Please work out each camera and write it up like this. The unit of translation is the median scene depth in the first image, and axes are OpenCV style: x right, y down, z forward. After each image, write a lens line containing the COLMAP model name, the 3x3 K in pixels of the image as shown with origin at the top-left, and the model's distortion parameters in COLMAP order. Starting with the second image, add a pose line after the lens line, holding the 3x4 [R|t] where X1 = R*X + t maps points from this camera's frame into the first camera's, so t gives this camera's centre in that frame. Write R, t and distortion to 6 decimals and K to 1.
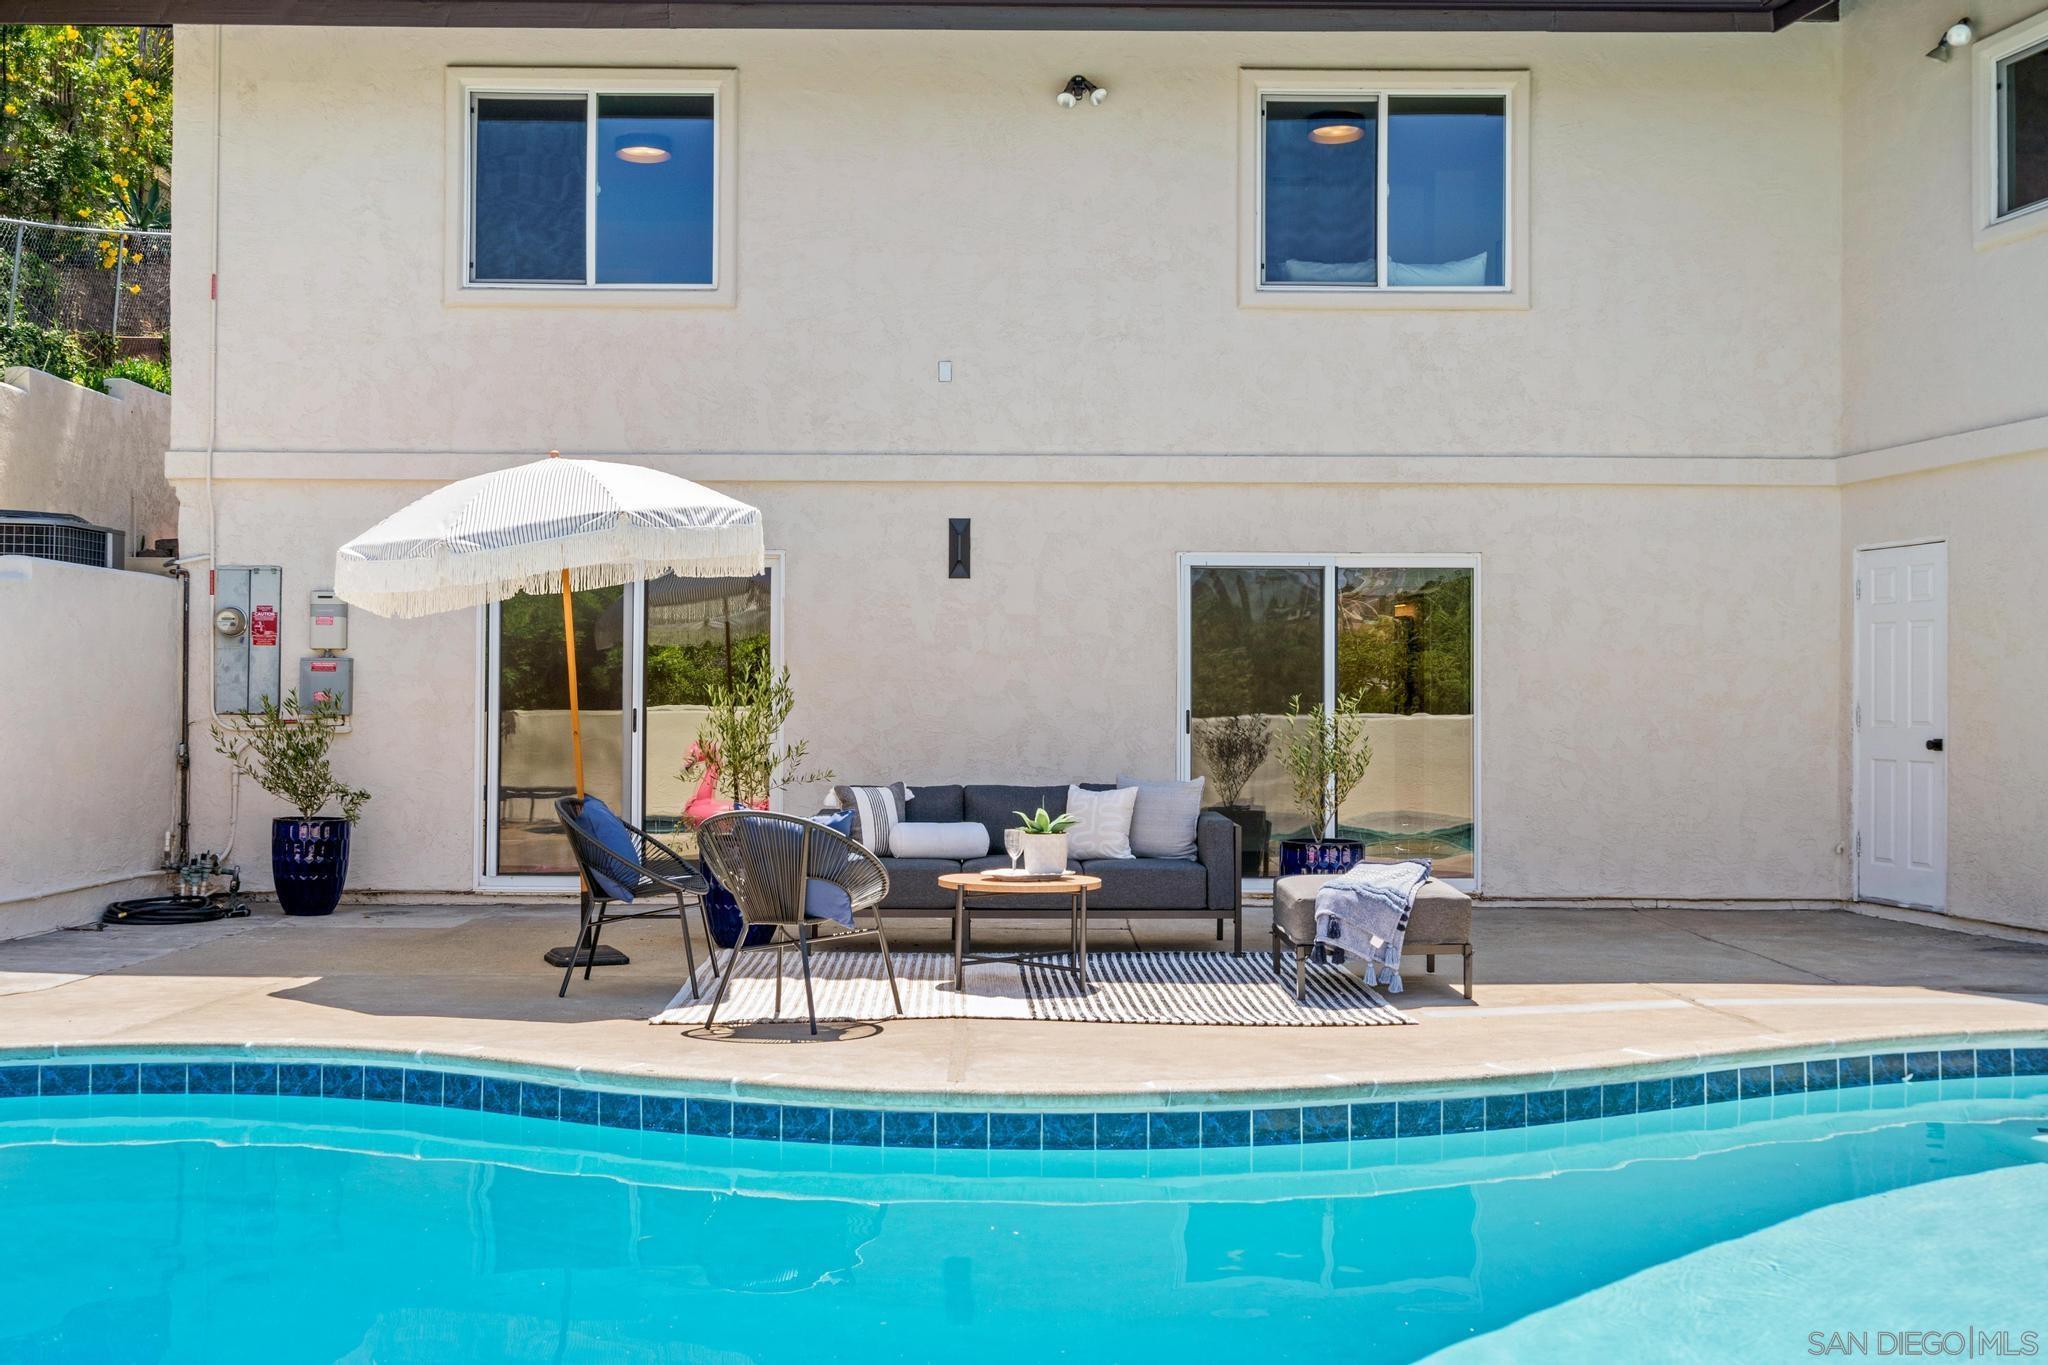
lens RADIAL K [[1954.5, 0, 1024.9], [0, 1954.5, 679.4], [0, 0, 1]] dist [0.002818, 0.000000]
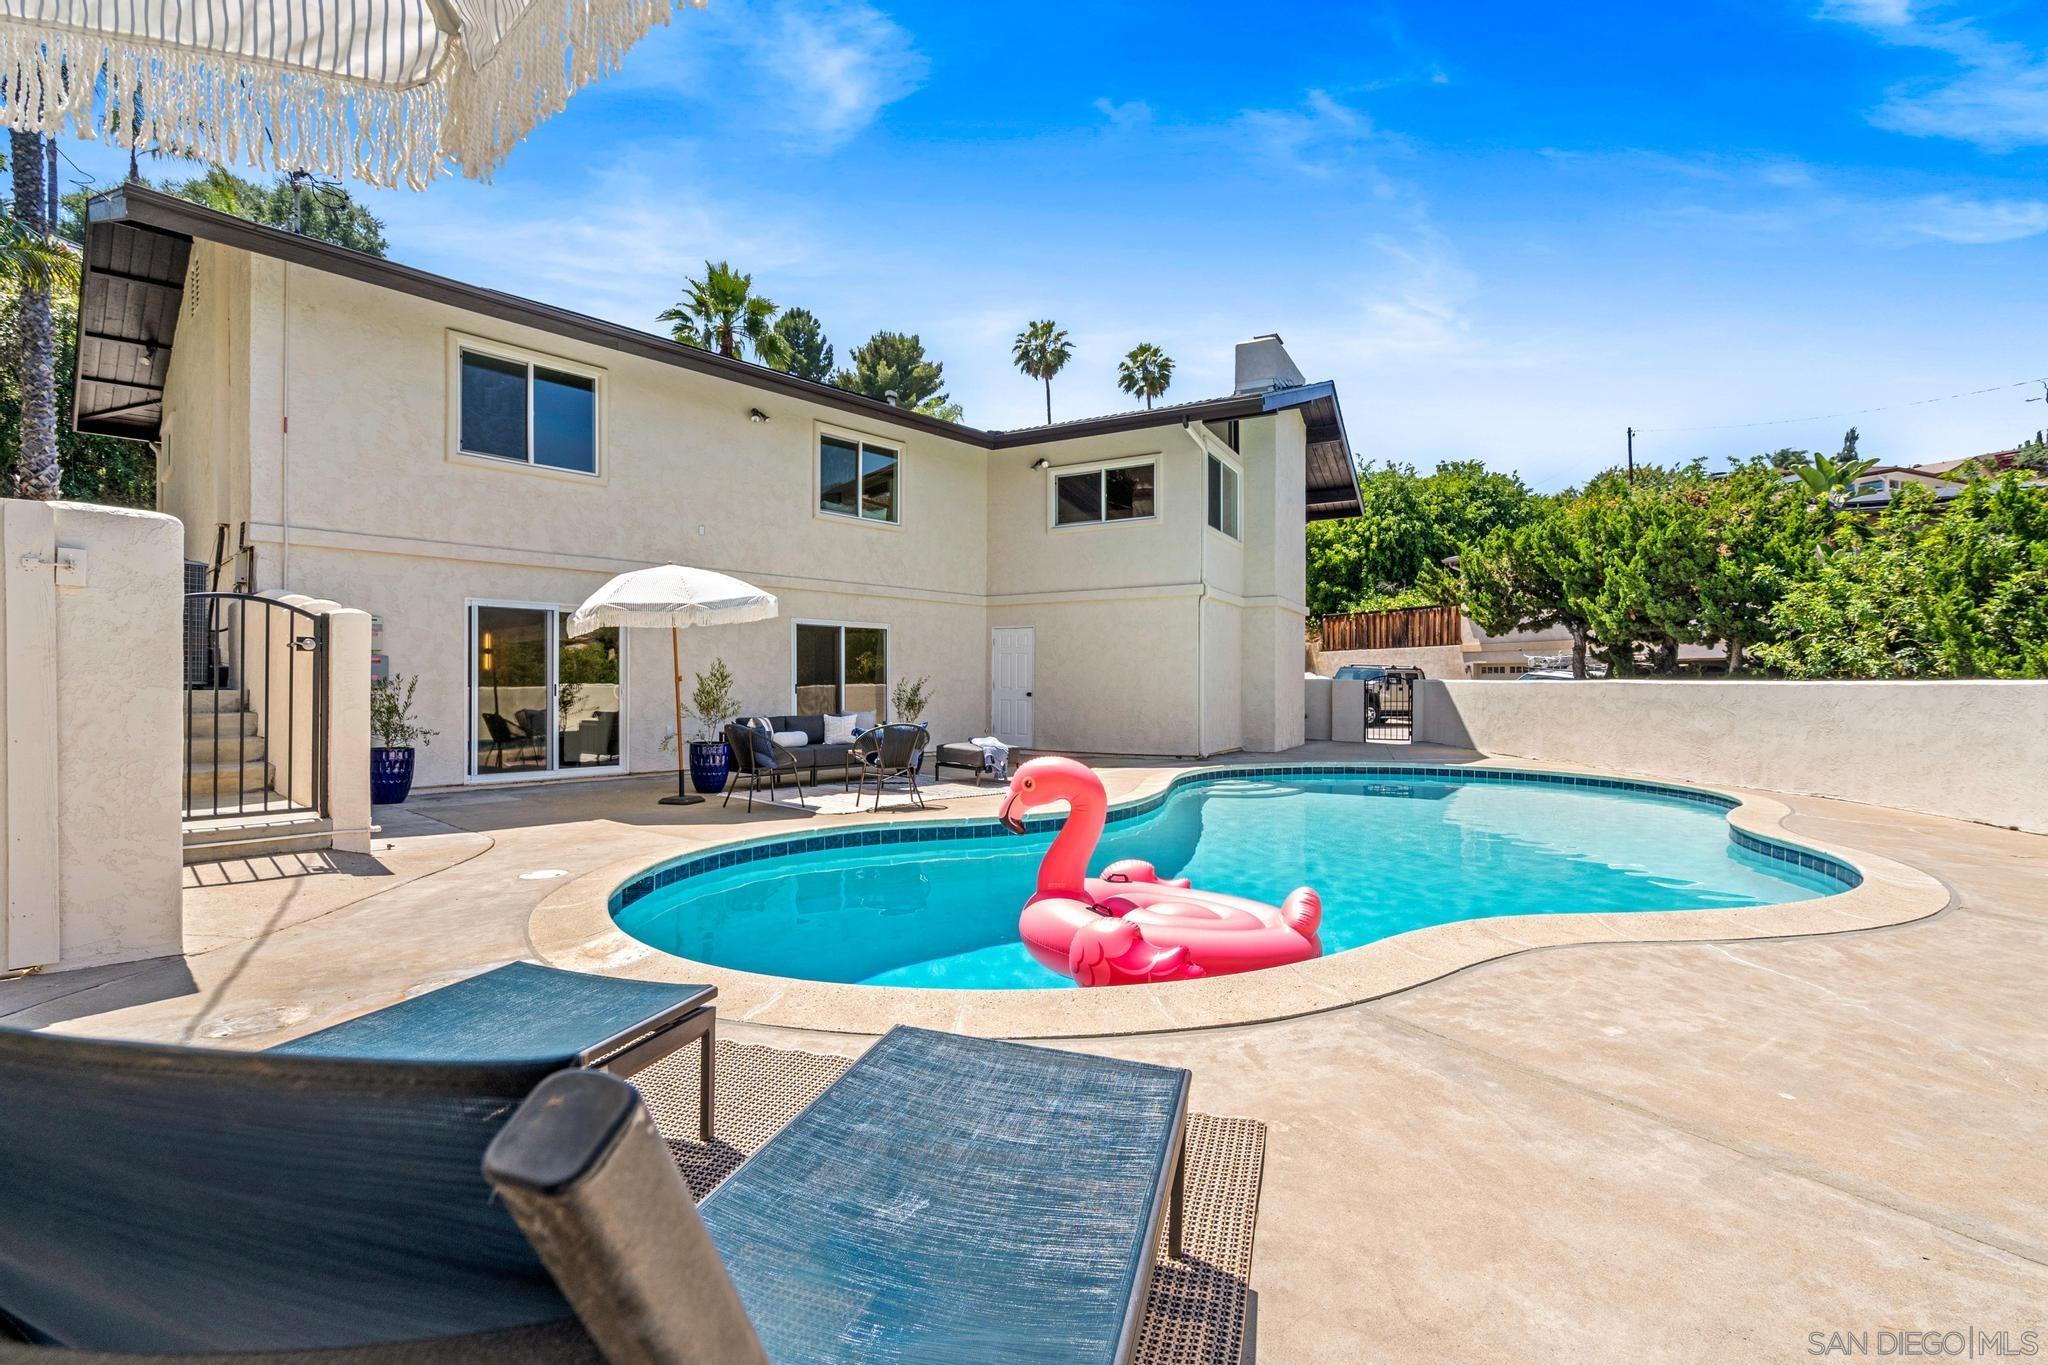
lens RADIAL K [[940.2, 0, 1008.7], [0, 940.2, 651.9], [0, 0, 1]] dist [-0.004385, 0.001749]
pose [[0.671146, 0.021159, 0.741023, -0.592631], [-0.013145, 0.999775, -0.016641, -0.007349], [-0.741209, 0.001428, 0.671273, 0.031756]]
